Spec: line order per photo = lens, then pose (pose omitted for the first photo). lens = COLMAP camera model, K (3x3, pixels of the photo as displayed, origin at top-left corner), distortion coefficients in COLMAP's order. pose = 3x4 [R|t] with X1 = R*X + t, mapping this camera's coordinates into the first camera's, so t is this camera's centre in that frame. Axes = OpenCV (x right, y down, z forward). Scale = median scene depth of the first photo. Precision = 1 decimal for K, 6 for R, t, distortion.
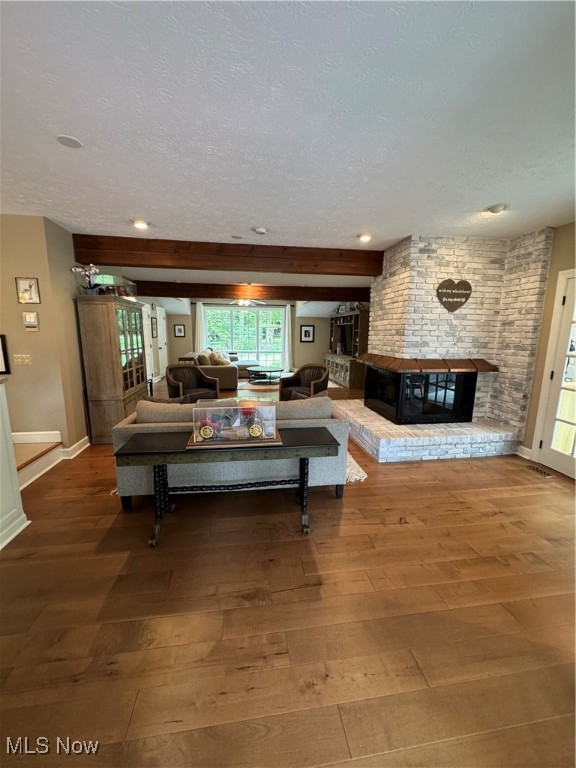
lens RADIAL K [[307.9, 0, 289.0], [0, 307.9, 385.1], [0, 0, 1]] dist [-0.002379, -0.000214]
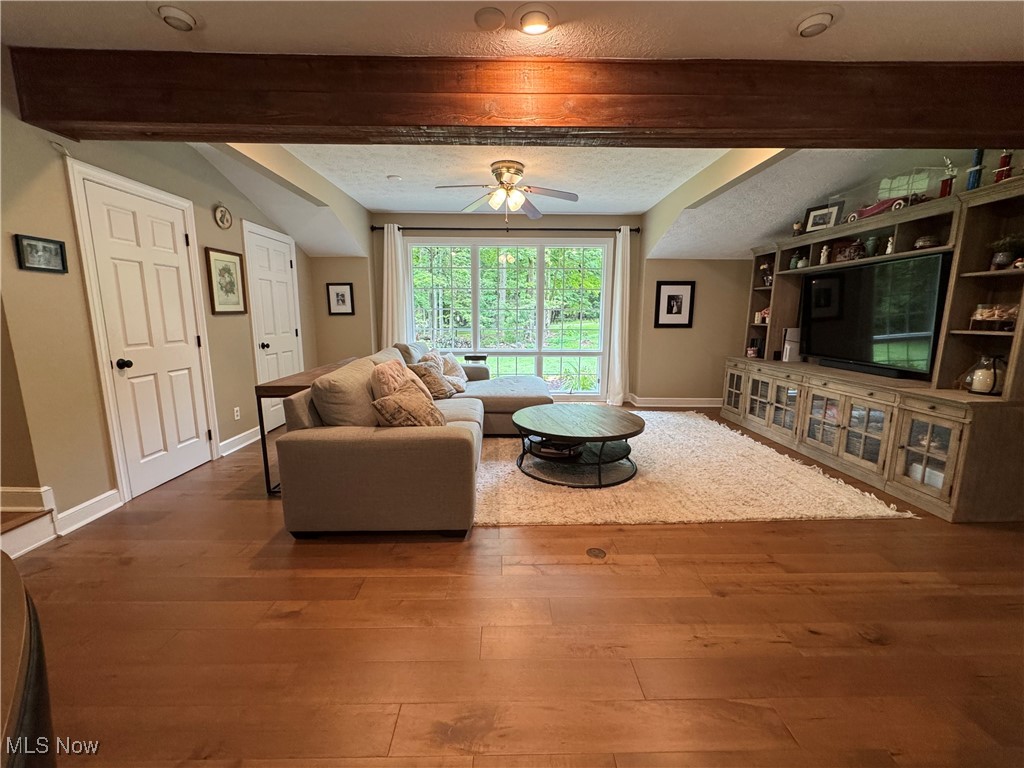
lens RADIAL K [[410.5, 0, 511.7], [0, 410.5, 378.9], [0, 0, 1]] dist [-0.002379, -0.000214]
pose [[0.991913, 0.011119, -0.126433, -0.075586], [-0.013158, 0.999796, -0.015304, -0.071374], [0.126238, 0.016844, 0.991857, 0.515752]]
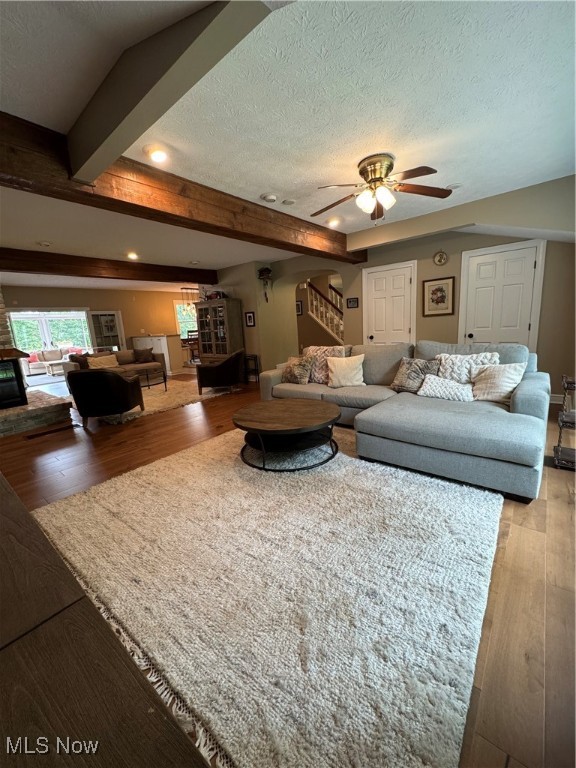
lens RADIAL K [[307.9, 0, 289.9], [0, 307.9, 382.7], [0, 0, 1]] dist [-0.002379, -0.000214]
pose [[-0.741950, 0.160403, -0.650985, 0.118402], [-0.062493, 0.950187, 0.305351, -0.161724], [0.667537, 0.267237, -0.694967, 1.038947]]
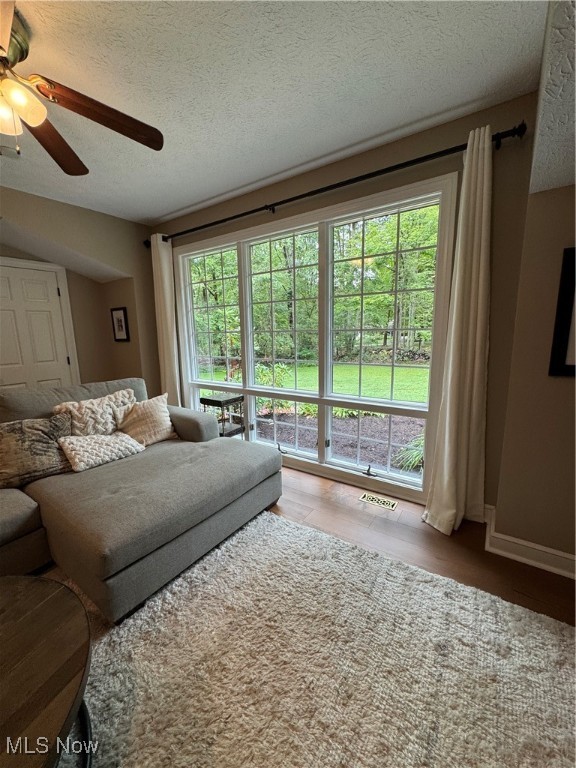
lens RADIAL K [[307.9, 0, 287.0], [0, 307.9, 383.8], [0, 0, 1]] dist [-0.002379, -0.000214]
pose [[0.733765, 0.089652, -0.673462, 0.045075], [-0.085794, 0.995547, 0.039053, -0.137322], [0.673964, 0.029124, 0.738189, 0.860372]]
